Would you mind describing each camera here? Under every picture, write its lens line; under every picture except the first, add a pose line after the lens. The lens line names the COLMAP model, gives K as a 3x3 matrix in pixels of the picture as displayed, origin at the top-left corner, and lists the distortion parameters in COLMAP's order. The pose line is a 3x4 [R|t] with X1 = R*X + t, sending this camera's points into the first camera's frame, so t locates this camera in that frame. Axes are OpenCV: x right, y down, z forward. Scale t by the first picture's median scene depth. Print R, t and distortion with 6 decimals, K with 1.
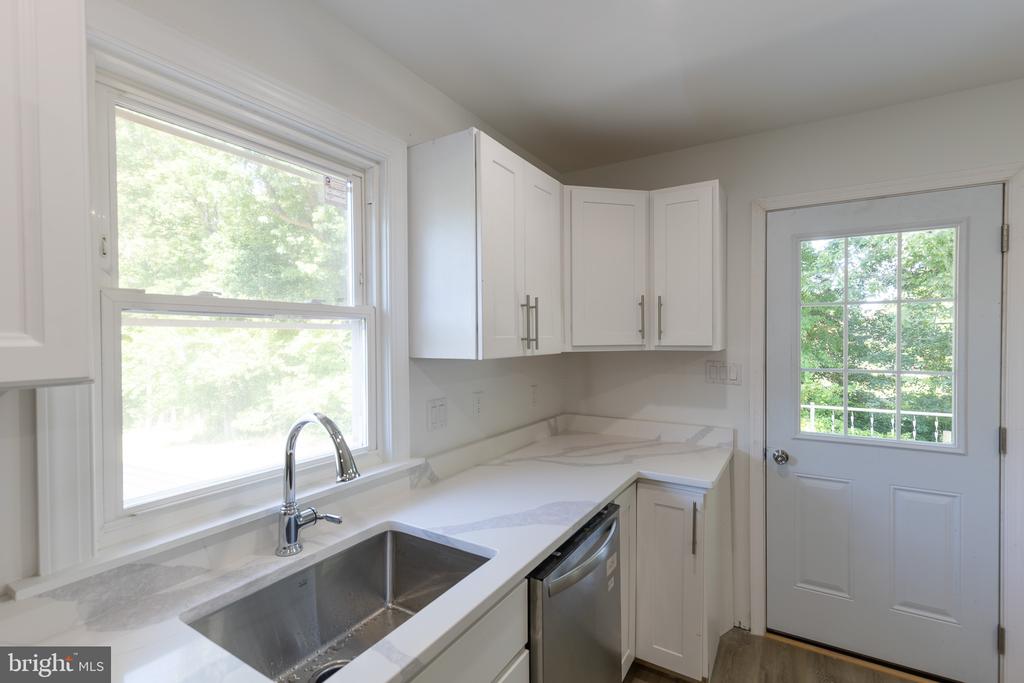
lens RADIAL K [[464.0, 0, 512.0], [0, 464.0, 341.5], [0, 0, 1]] dist [0.001472, 0.000004]
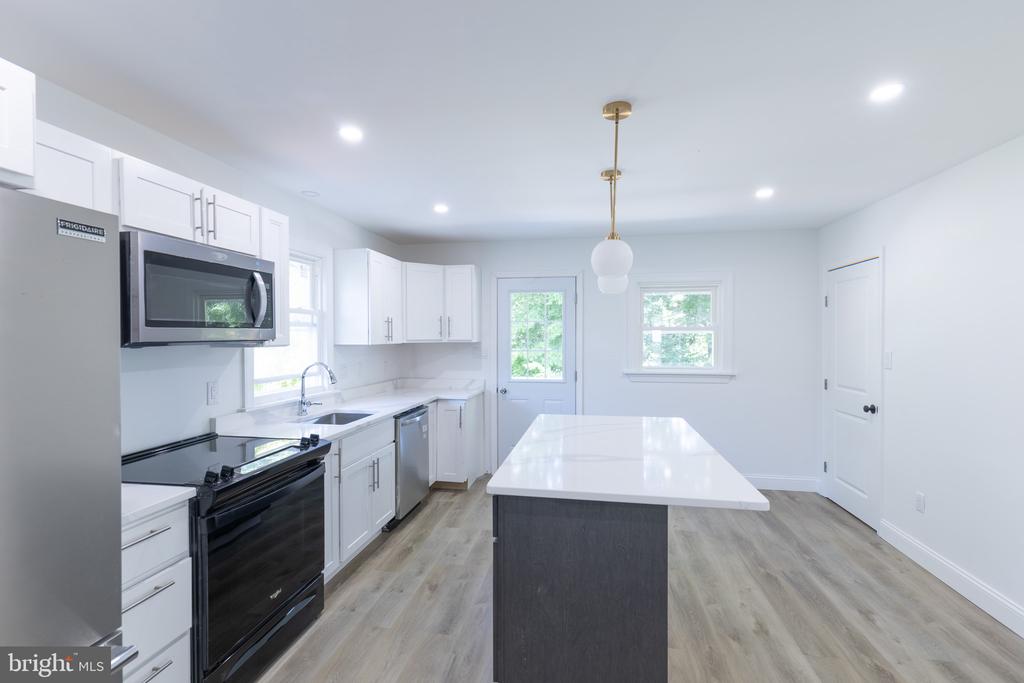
lens RADIAL K [[464.0, 0, 512.0], [0, 464.0, 341.5], [0, 0, 1]] dist [0.001472, 0.000004]
pose [[0.930744, -0.000145, 0.365671, -0.209848], [0.001103, 0.999996, -0.002411, 0.024270], [-0.365669, 0.002648, 0.930741, -1.205626]]
